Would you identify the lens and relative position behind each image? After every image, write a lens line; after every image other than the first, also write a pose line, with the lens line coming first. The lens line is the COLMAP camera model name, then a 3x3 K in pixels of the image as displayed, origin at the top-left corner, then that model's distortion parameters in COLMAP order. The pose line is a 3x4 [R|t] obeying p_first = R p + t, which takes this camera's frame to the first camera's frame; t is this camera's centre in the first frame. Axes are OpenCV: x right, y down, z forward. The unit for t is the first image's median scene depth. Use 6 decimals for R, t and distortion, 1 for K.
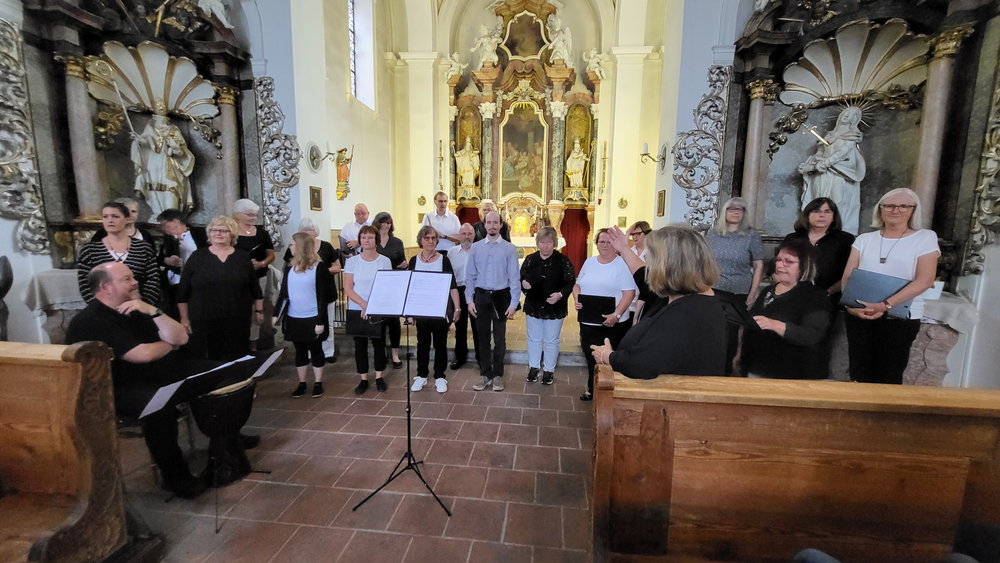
lens RADIAL K [[387.9, 0, 502.9], [0, 387.9, 282.2], [0, 0, 1]] dist [-0.005346, 0.000588]
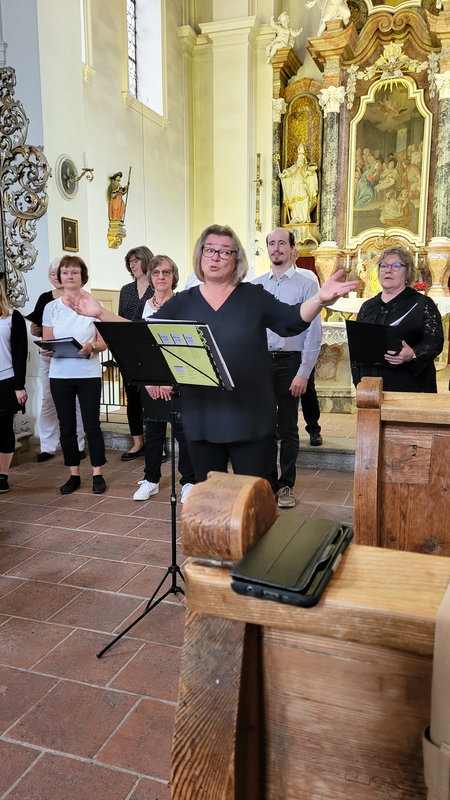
lens RADIAL K [[603.9, 0, 231.4], [0, 603.9, 399.1], [0, 0, 1]] dist [0.066141, -0.051250]
pose [[0.972459, 0.016774, -0.232471, 0.087325], [-0.014376, 0.999825, 0.012007, 0.079221], [0.232631, -0.008334, 0.972529, -0.042893]]
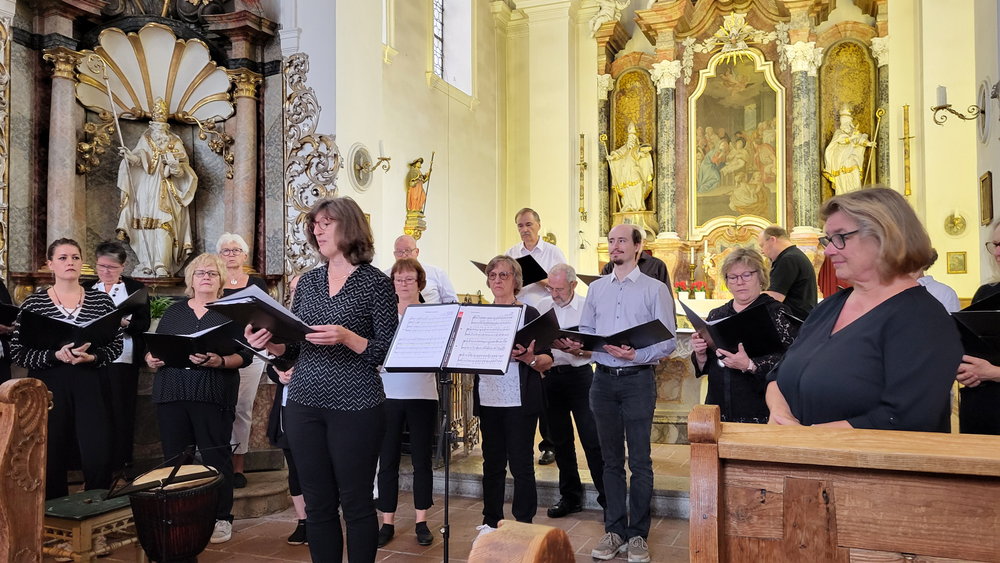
lens RADIAL K [[754.9, 0, 517.8], [0, 754.9, 285.1], [0, 0, 1]] dist [0.066141, -0.051250]
pose [[0.960179, -0.031905, -0.277557, 0.101337], [-0.015631, 0.985768, -0.167385, 0.075257], [0.278947, 0.165058, 0.946015, -0.070106]]
